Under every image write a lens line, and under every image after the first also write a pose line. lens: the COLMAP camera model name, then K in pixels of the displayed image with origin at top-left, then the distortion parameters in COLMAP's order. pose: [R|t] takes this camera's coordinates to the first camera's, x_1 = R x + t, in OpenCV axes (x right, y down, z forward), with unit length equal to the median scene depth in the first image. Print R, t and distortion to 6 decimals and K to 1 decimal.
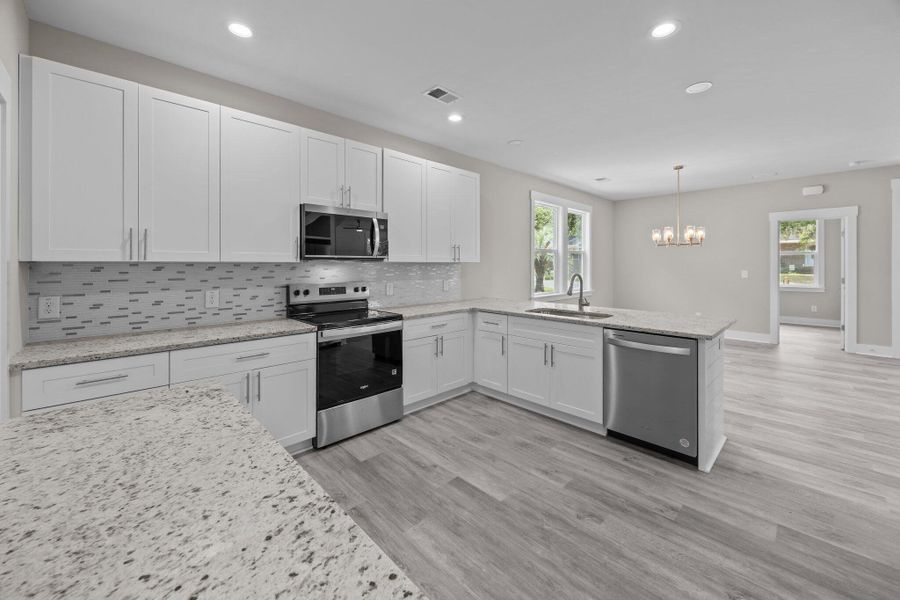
lens RADIAL K [[355.5, 0, 457.9], [0, 355.5, 266.4], [0, 0, 1]] dist [-0.000717, -0.000190]
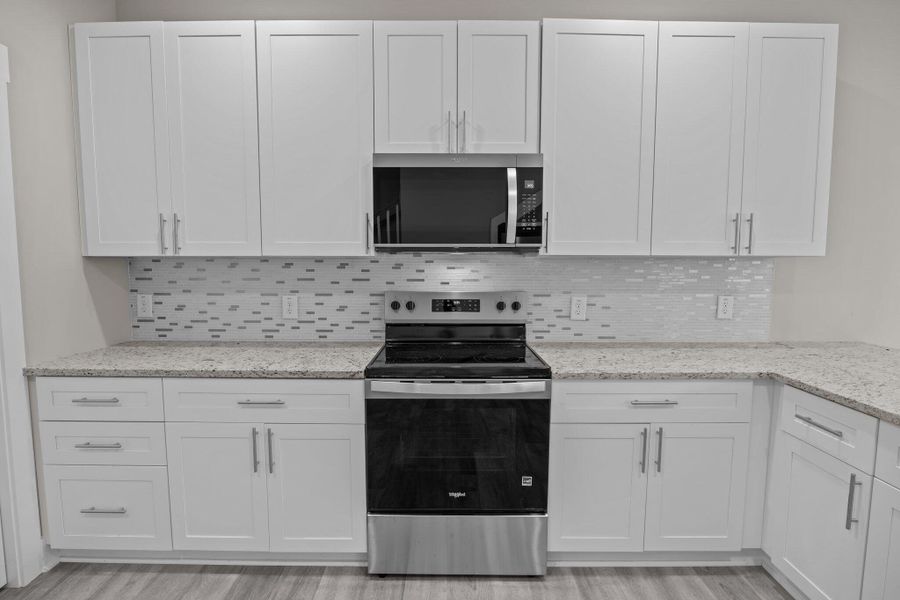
lens RADIAL K [[442.8, 0, 436.5], [0, 442.8, 299.0], [0, 0, 1]] dist [-0.006585, 0.000718]
pose [[0.710418, 0.062084, -0.701037, 0.140552], [-0.006979, 0.996674, 0.081194, -0.001170], [0.703746, -0.052789, 0.708488, 0.481018]]
